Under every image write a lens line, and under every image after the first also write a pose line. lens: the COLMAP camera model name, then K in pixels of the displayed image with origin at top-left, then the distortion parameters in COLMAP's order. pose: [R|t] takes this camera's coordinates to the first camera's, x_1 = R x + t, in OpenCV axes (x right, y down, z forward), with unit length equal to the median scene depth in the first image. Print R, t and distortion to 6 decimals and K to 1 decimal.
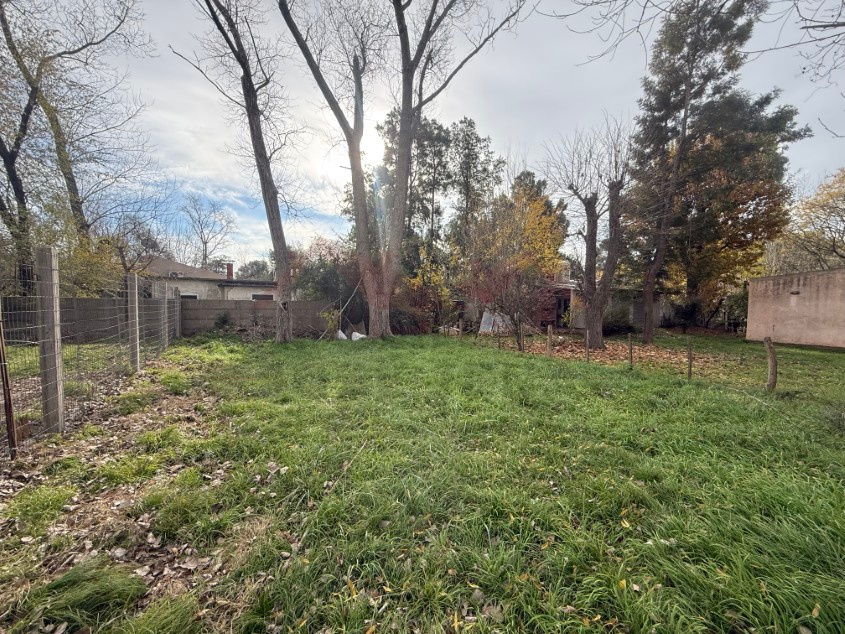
lens RADIAL K [[337.6, 0, 422.5], [0, 337.6, 317.0], [0, 0, 1]] dist [0.012216, -0.002339]
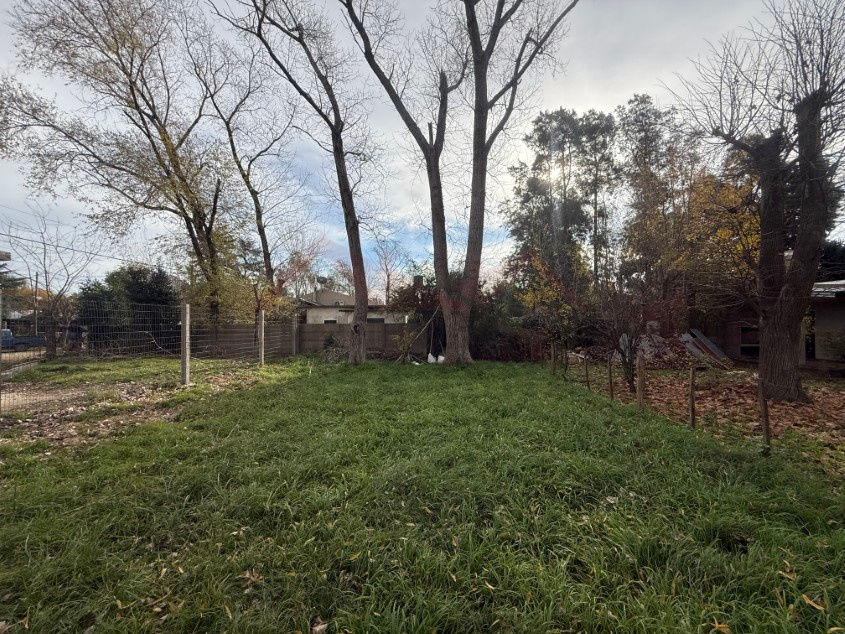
lens RADIAL K [[337.6, 0, 422.5], [0, 337.6, 317.0], [0, 0, 1]] dist [0.012216, -0.002339]
pose [[0.859314, -0.027405, -0.510714, 0.242478], [-0.004737, 0.998094, -0.061527, -0.004740], [0.511427, 0.055290, 0.857546, 0.177560]]
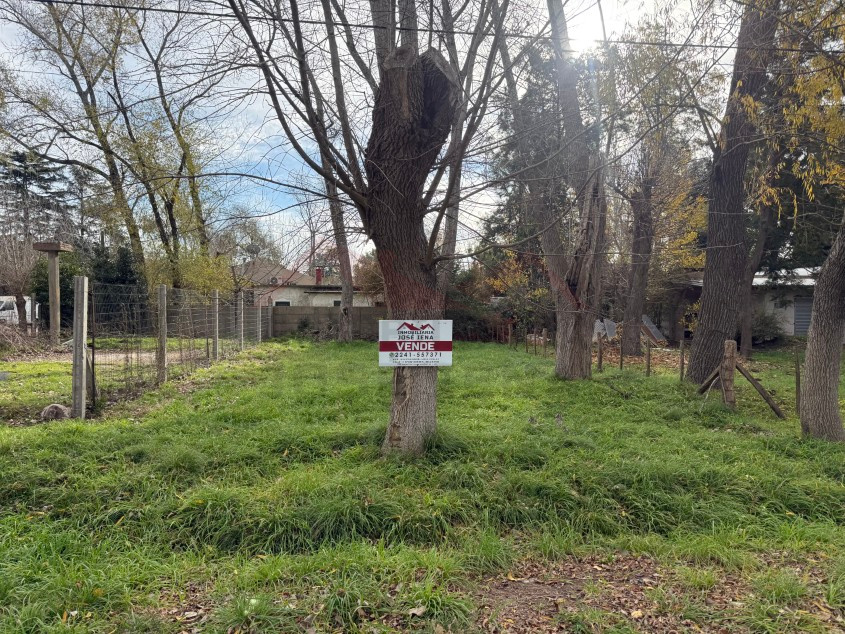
lens RADIAL K [[591.2, 0, 422.5], [0, 591.2, 317.0], [0, 0, 1]] dist [0.110324, -0.074245]
pose [[0.918429, 0.001735, -0.395581, 0.529936], [-0.011284, 0.999698, -0.021814, 0.023267], [0.395424, 0.024498, 0.918172, -0.628374]]
